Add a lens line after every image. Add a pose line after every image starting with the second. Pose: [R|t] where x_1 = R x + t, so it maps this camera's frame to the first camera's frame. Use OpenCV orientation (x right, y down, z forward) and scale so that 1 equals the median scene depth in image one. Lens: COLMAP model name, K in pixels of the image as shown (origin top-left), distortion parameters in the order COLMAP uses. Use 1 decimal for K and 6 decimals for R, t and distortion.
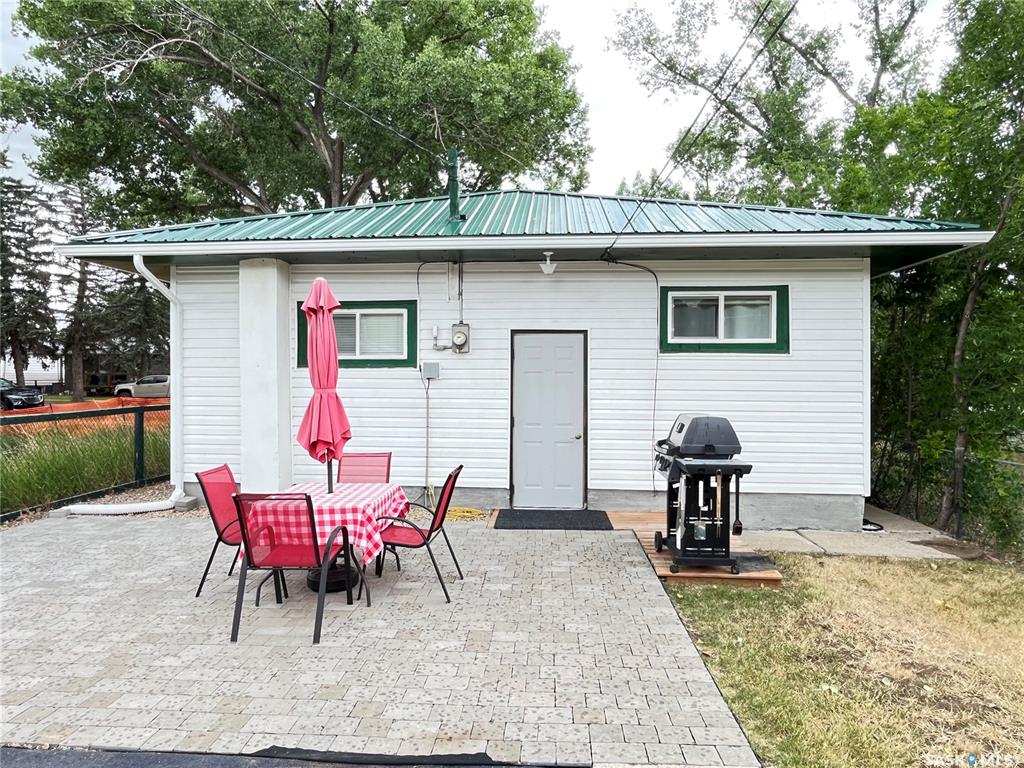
lens RADIAL K [[633.7, 0, 508.1], [0, 633.7, 384.5], [0, 0, 1]] dist [-0.011107, -0.001183]
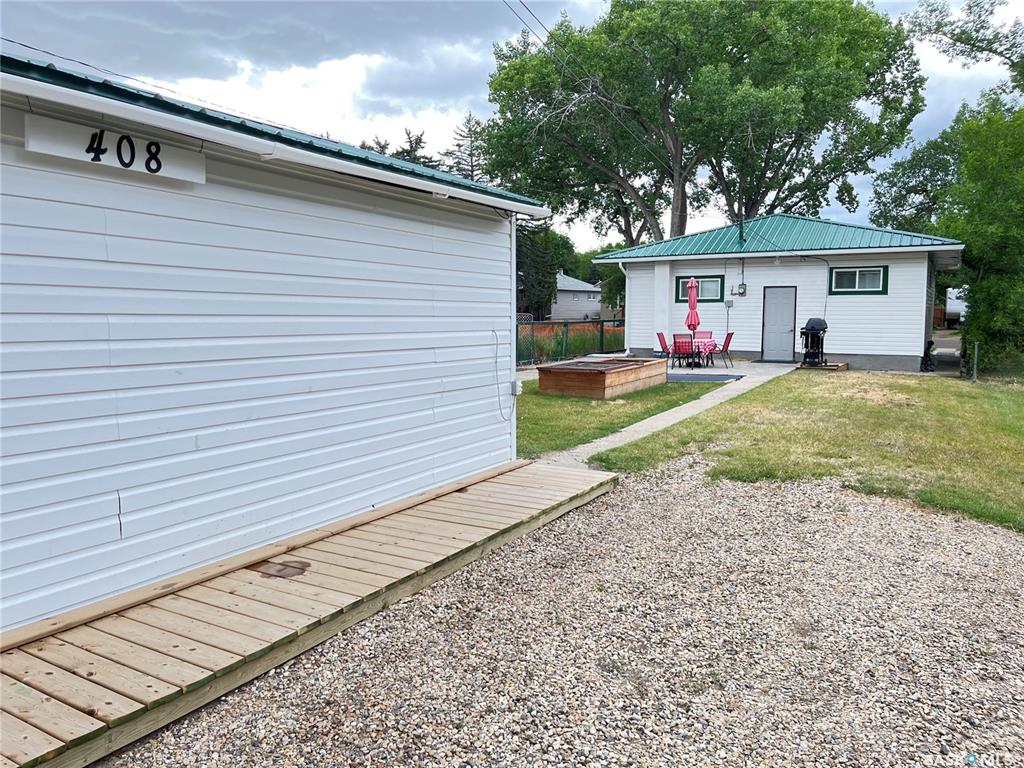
lens RADIAL K [[777.2, 0, 515.9], [0, 777.2, 384.8], [0, 0, 1]] dist [0.047701, -0.020220]
pose [[0.907059, 0.038250, -0.419263, 0.417975], [-0.001927, 0.996231, 0.086717, 0.032351], [0.421000, -0.077849, 0.903714, -2.167072]]
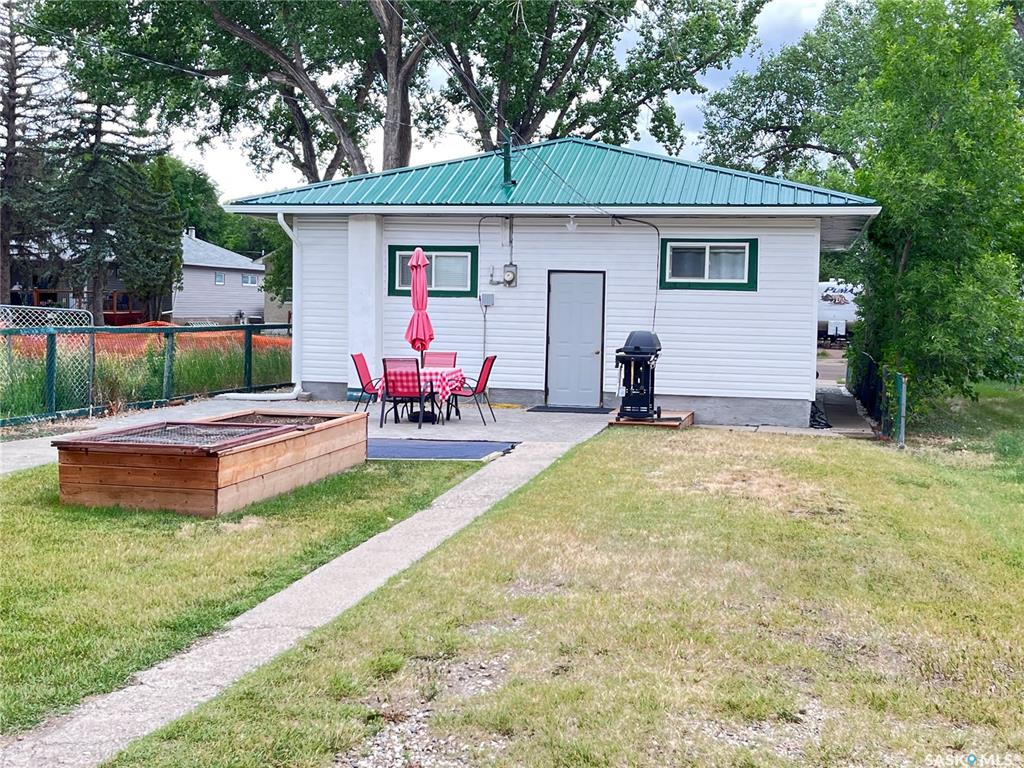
lens RADIAL K [[1265.5, 0, 520.8], [0, 1265.5, 385.7], [0, 0, 1]] dist [0.121141, 0.000000]
pose [[0.990259, 0.026152, -0.136762, 0.317941], [-0.019140, 0.998446, 0.052335, 0.017595], [0.137918, -0.049208, 0.989220, -1.640136]]
